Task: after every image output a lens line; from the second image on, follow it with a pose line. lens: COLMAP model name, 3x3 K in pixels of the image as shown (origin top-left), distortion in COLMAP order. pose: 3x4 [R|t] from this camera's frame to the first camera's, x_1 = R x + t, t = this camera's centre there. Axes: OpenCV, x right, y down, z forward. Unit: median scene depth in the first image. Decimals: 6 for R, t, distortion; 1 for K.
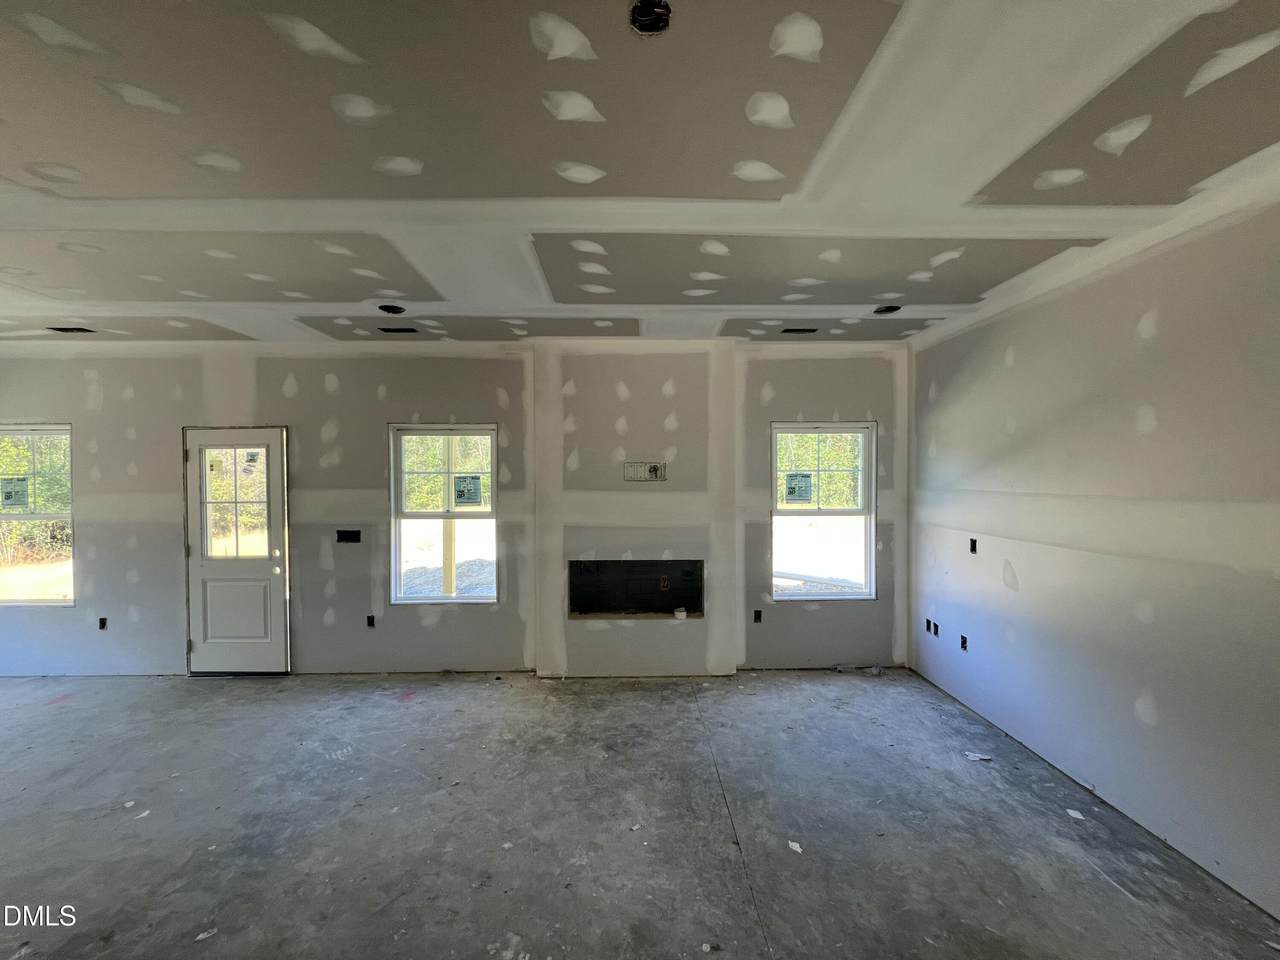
lens RADIAL K [[508.3, 0, 638.6], [0, 508.3, 481.9], [0, 0, 1]] dist [-0.002172, -0.000054]
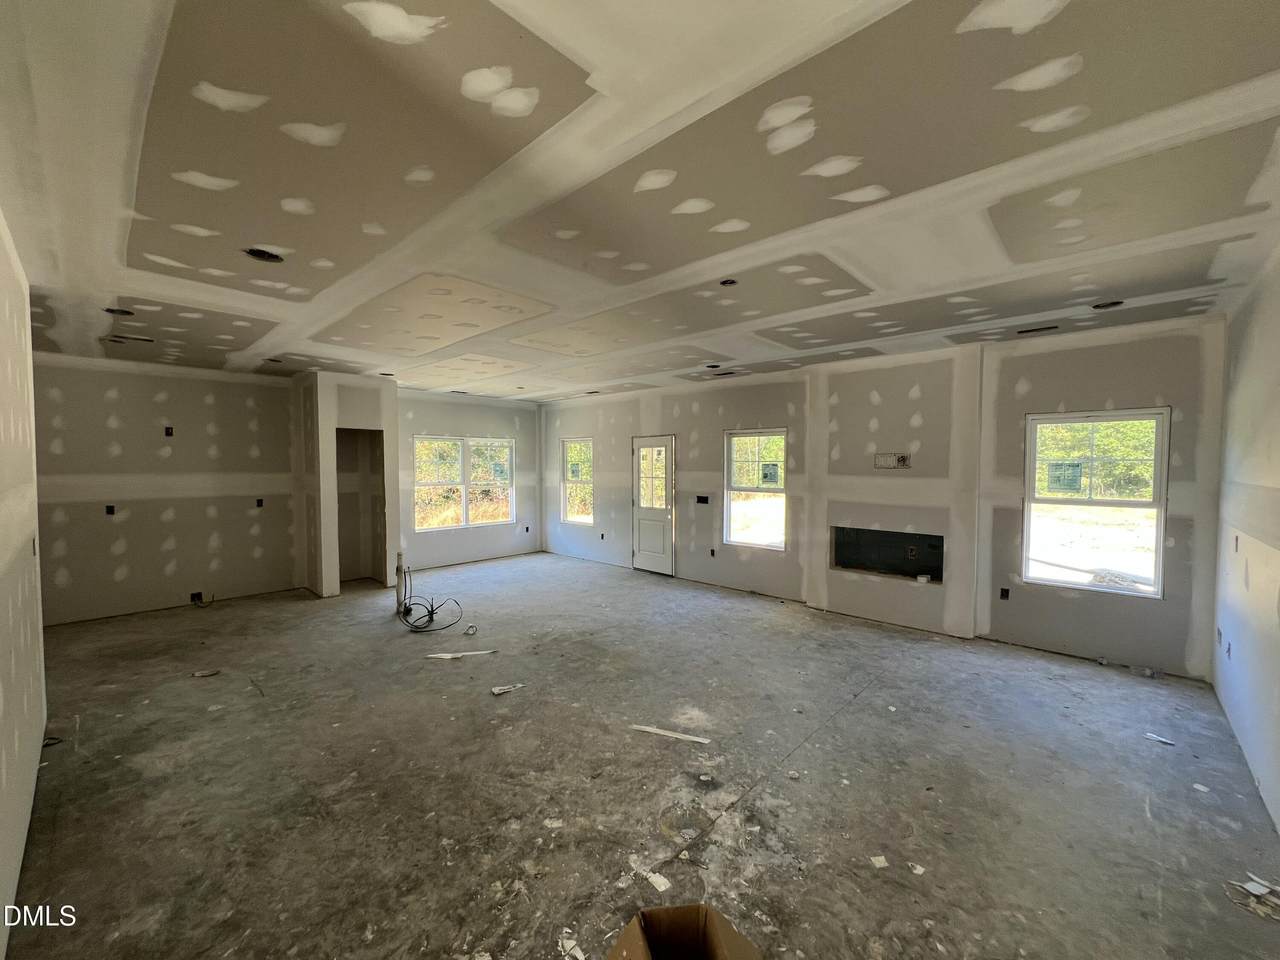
lens RADIAL K [[508.3, 0, 638.6], [0, 508.3, 481.9], [0, 0, 1]] dist [-0.002172, -0.000054]
pose [[0.716152, 0.030185, -0.697291, 0.438683], [-0.012366, 0.999456, 0.030565, 0.000948], [0.697835, -0.013266, 0.716136, -0.334144]]
